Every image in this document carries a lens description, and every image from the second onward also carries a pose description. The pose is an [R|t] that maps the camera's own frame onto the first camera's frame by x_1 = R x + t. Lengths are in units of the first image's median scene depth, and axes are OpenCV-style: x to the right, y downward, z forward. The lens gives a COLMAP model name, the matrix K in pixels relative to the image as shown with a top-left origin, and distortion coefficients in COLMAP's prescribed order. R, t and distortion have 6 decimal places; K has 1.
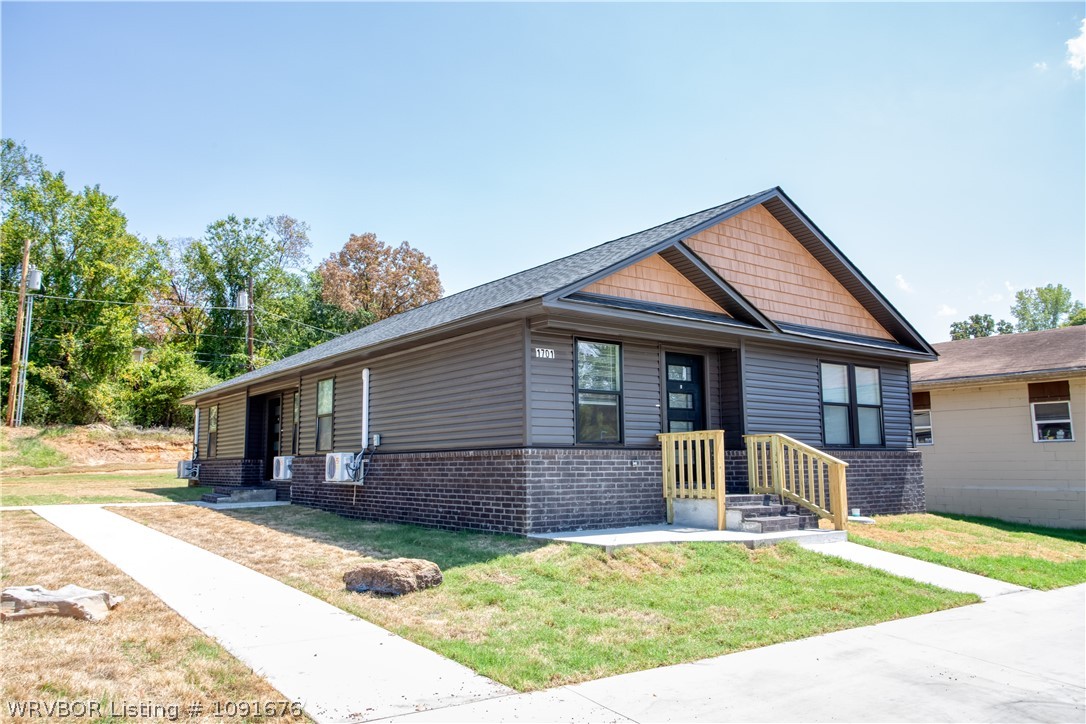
lens RADIAL K [[821.5, 0, 547.7], [0, 821.5, 355.7], [0, 0, 1]] dist [-0.002191, 0.001056]
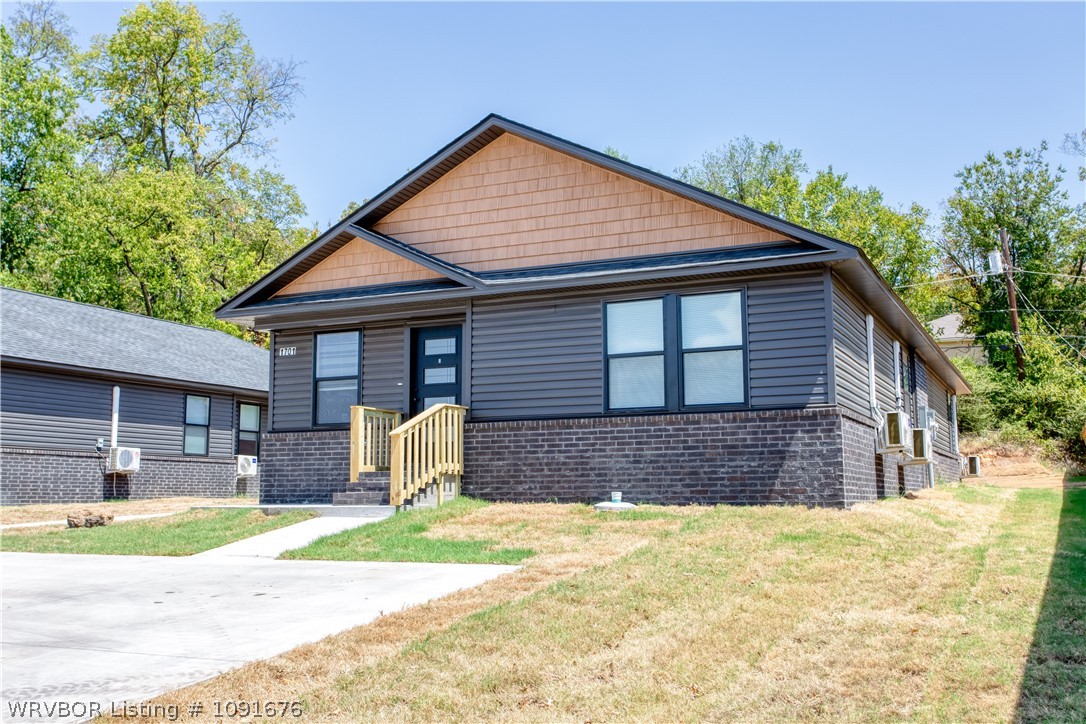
lens RADIAL K [[1096.0, 0, 543.0], [0, 1096.0, 362.0], [0, 0, 1]] dist [0.049932, -0.001056]
pose [[0.465241, -0.105261, -0.878903, 1.073052], [0.122122, 0.991042, -0.054046, 0.098451], [0.876719, -0.082189, 0.473928, 0.406338]]
